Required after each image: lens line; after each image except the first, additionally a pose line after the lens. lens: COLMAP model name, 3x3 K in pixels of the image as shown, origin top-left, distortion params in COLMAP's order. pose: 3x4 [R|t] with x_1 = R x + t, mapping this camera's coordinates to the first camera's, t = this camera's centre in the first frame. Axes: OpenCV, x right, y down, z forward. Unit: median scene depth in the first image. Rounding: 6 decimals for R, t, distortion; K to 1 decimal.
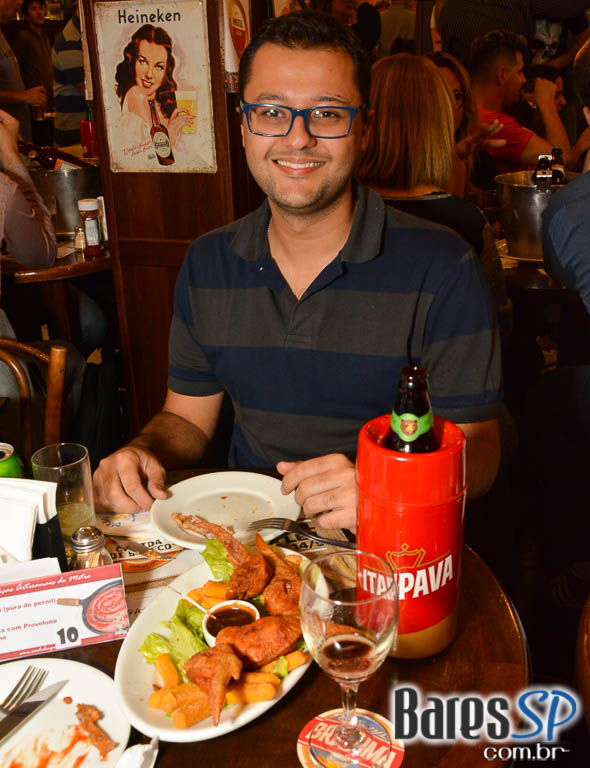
lens RADIAL K [[819.1, 0, 295.9], [0, 819.1, 381.4], [0, 0, 1]] dist [-0.032029, 0.000000]
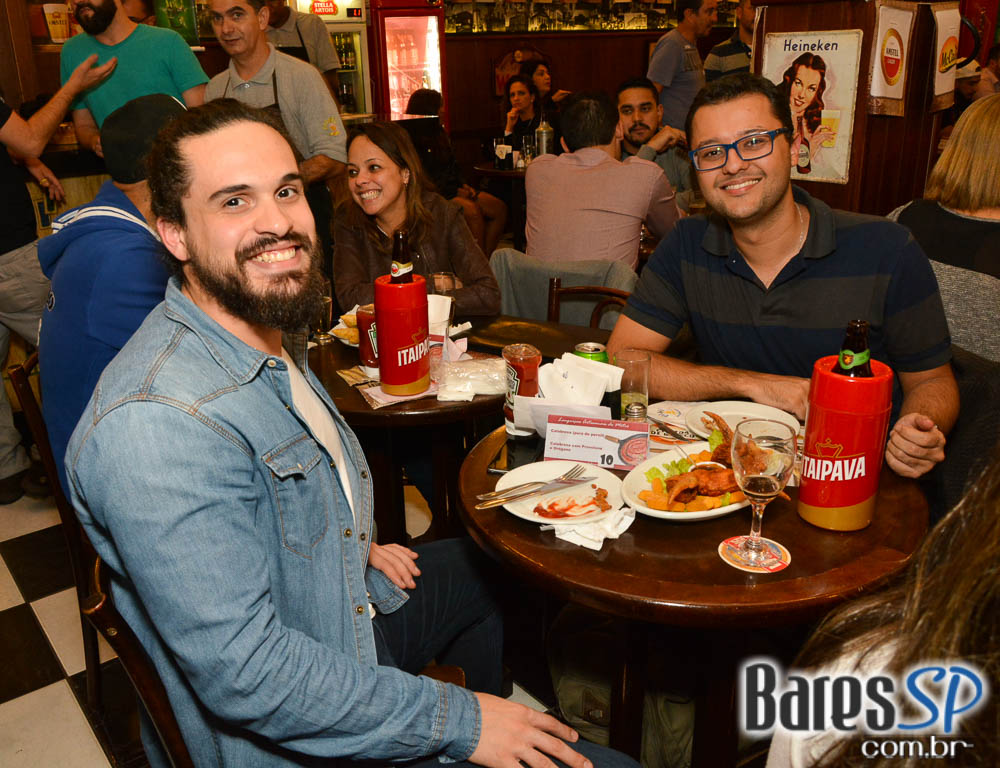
lens RADIAL K [[925.2, 0, 500.9], [0, 925.2, 385.7], [0, 0, 1]] dist [-0.018400, 0.000000]
pose [[0.841498, 0.195378, -0.503695, 0.204330], [-0.212651, 0.976842, 0.023642, 0.088664], [0.496649, 0.087217, 0.863558, -0.313455]]
